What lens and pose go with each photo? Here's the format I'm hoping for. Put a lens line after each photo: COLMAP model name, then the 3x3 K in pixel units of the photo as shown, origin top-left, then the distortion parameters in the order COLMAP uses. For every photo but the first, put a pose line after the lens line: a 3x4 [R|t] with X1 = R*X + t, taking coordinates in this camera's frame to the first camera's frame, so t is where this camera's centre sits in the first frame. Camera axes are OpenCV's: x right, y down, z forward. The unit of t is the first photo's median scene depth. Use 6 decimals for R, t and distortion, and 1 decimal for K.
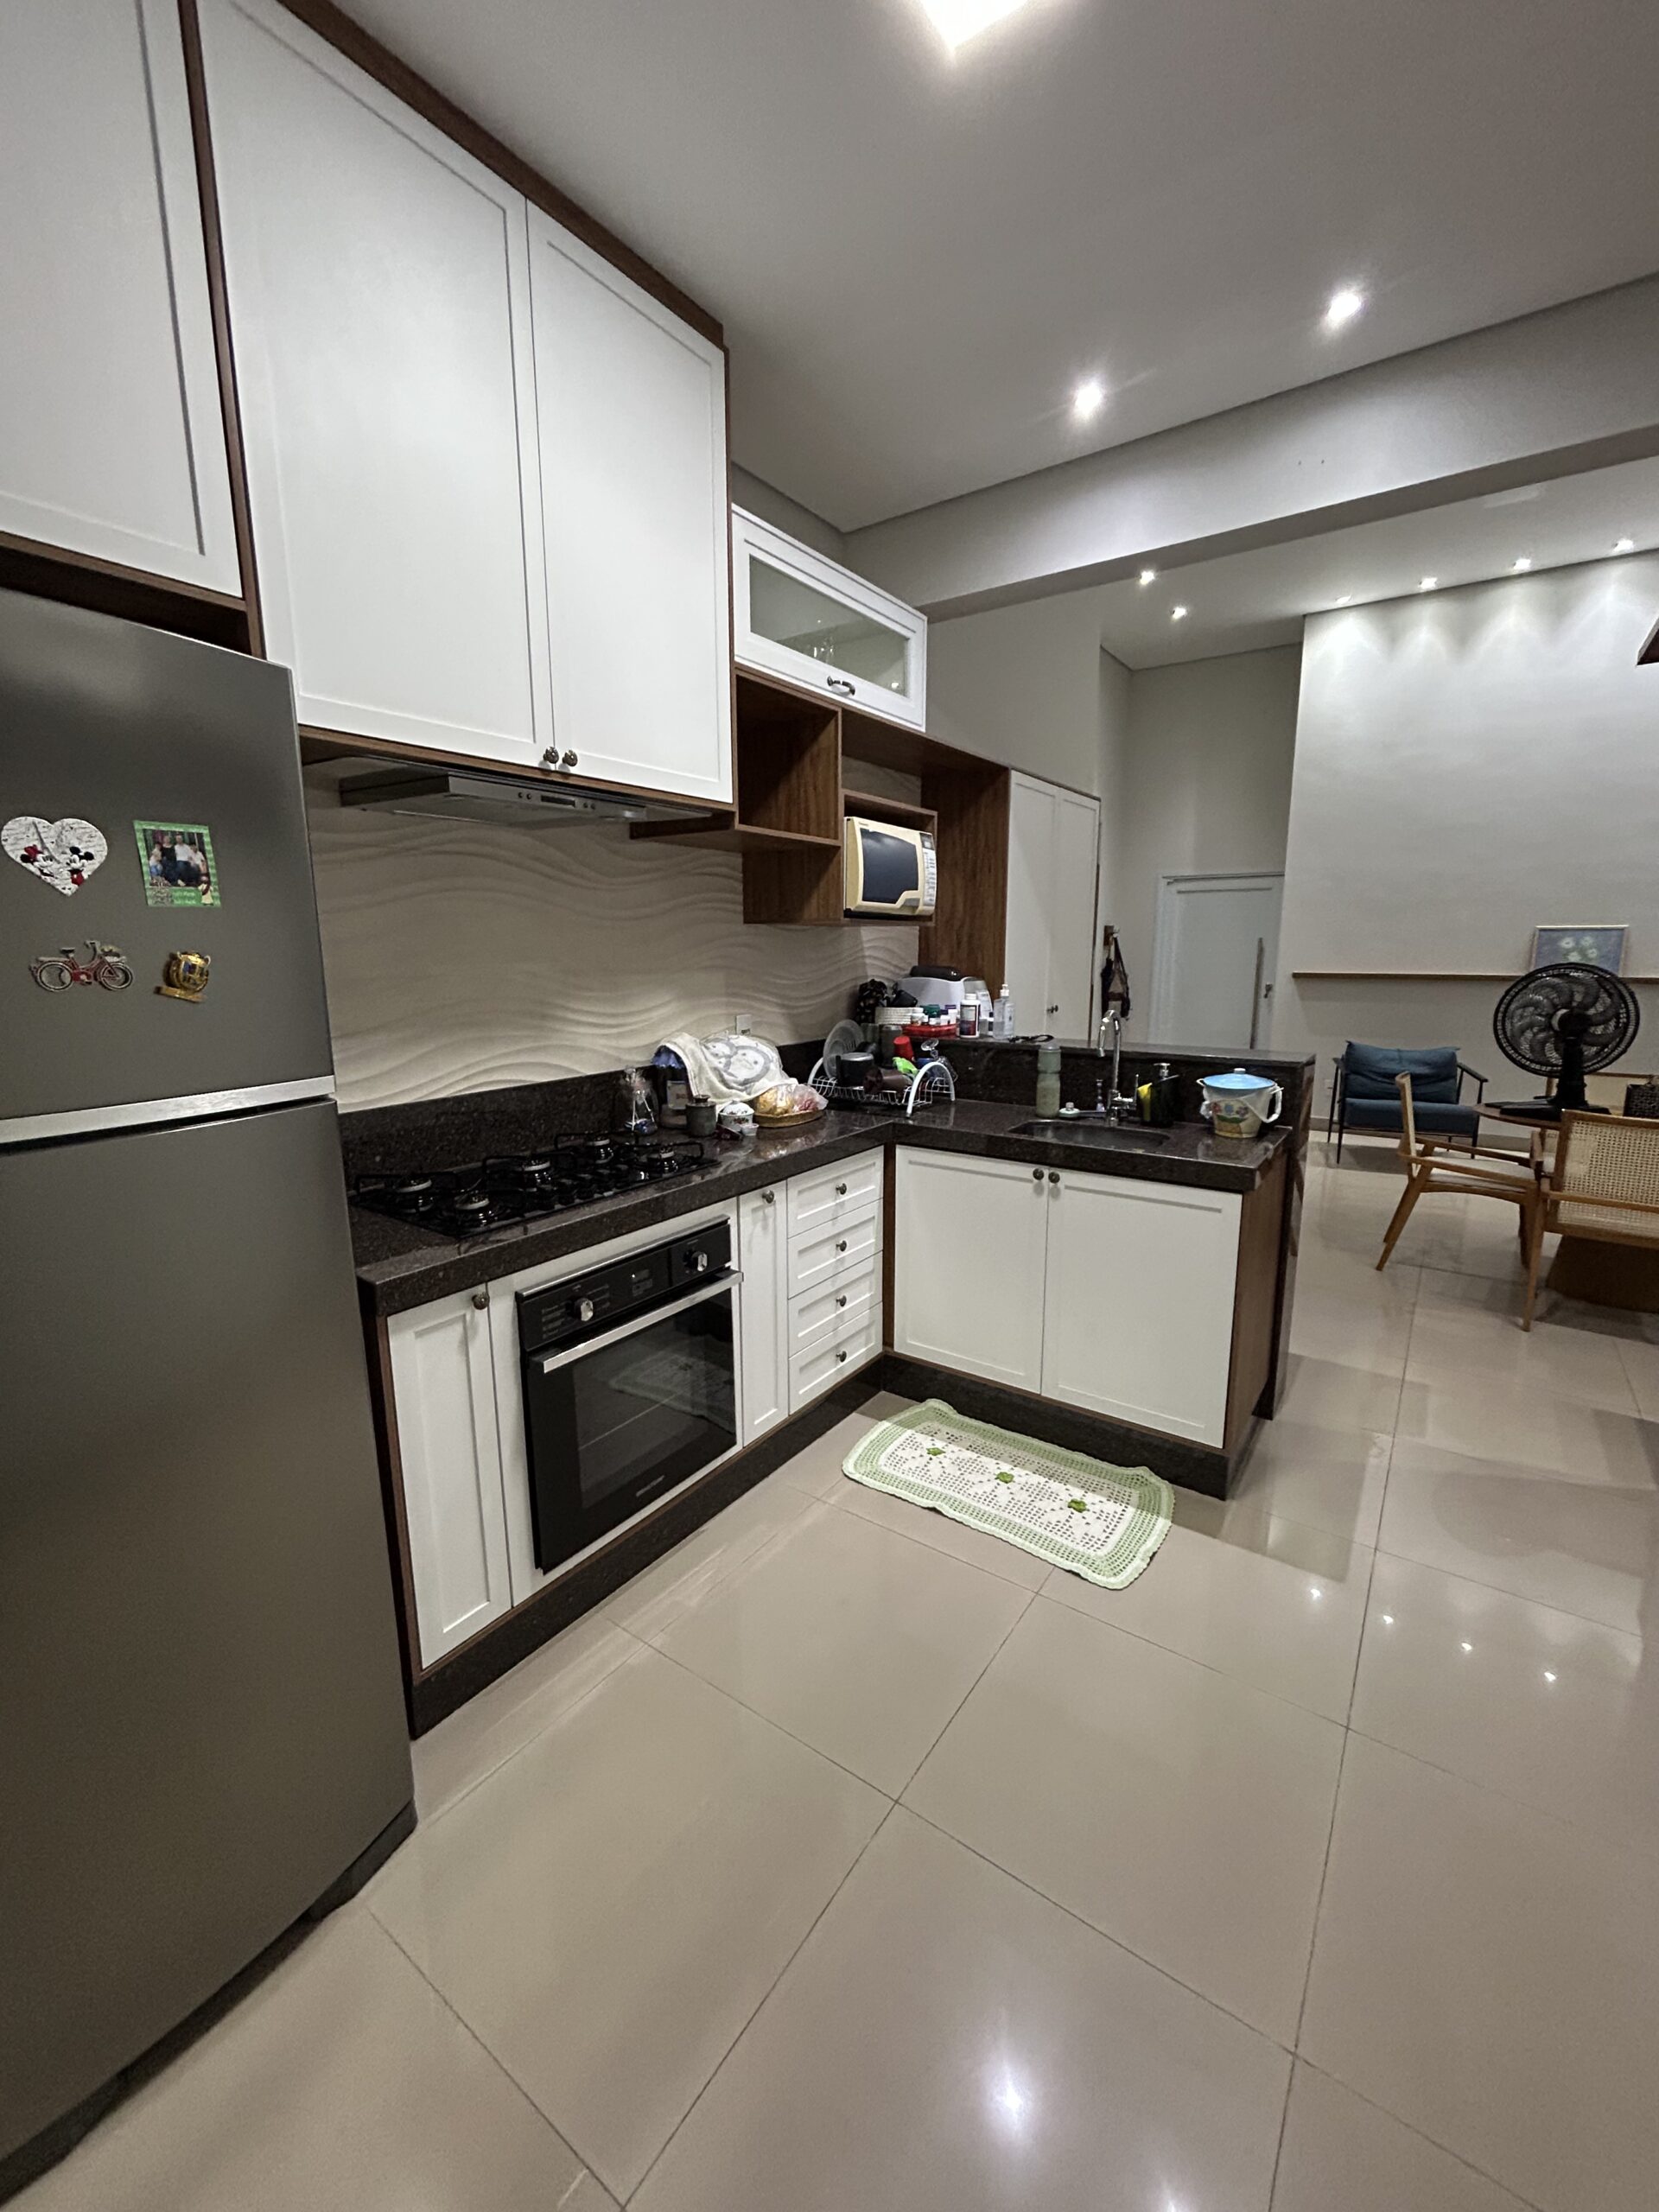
lens RADIAL K [[894.5, 0, 829.8], [0, 894.5, 1109.7], [0, 0, 1]] dist [-0.010862, 0.006668]
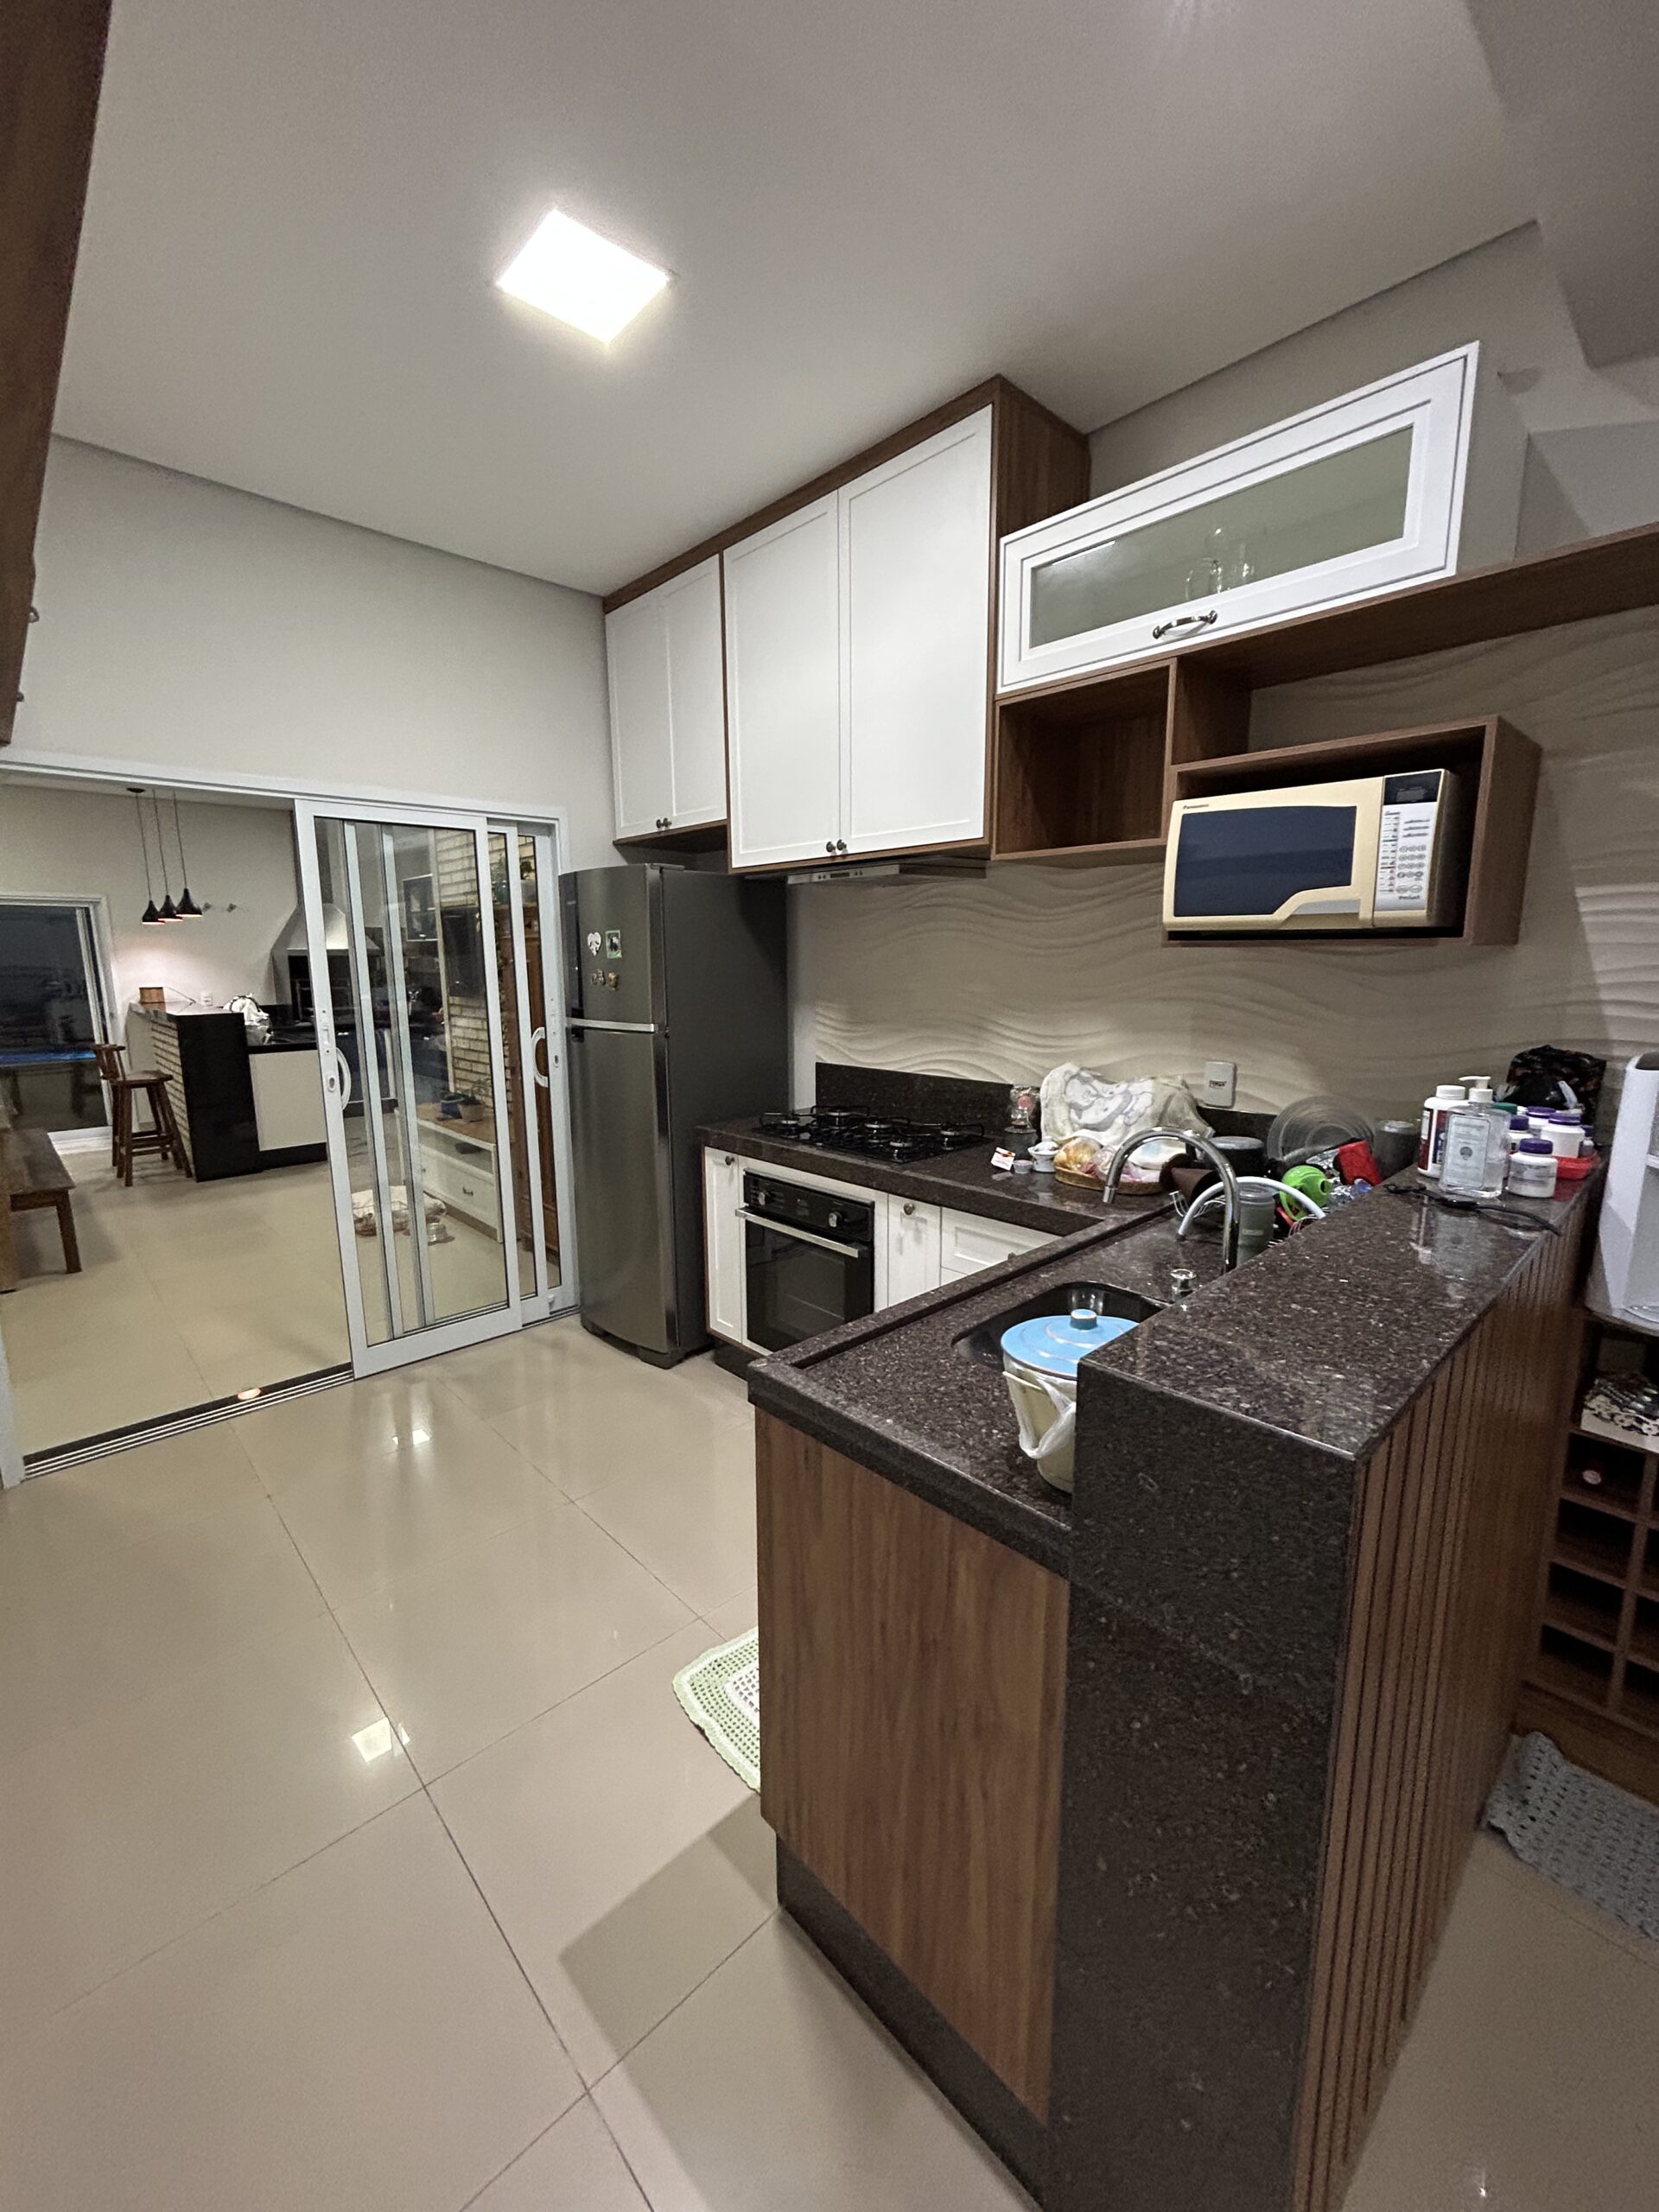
lens RADIAL K [[894.5, 0, 829.8], [0, 894.5, 1109.7], [0, 0, 1]] dist [-0.010862, 0.006668]
pose [[-0.197842, 0.169333, -0.965497, 0.953154], [-0.173285, 0.963412, 0.204476, -0.216452], [0.964796, 0.207760, -0.161260, 1.041979]]
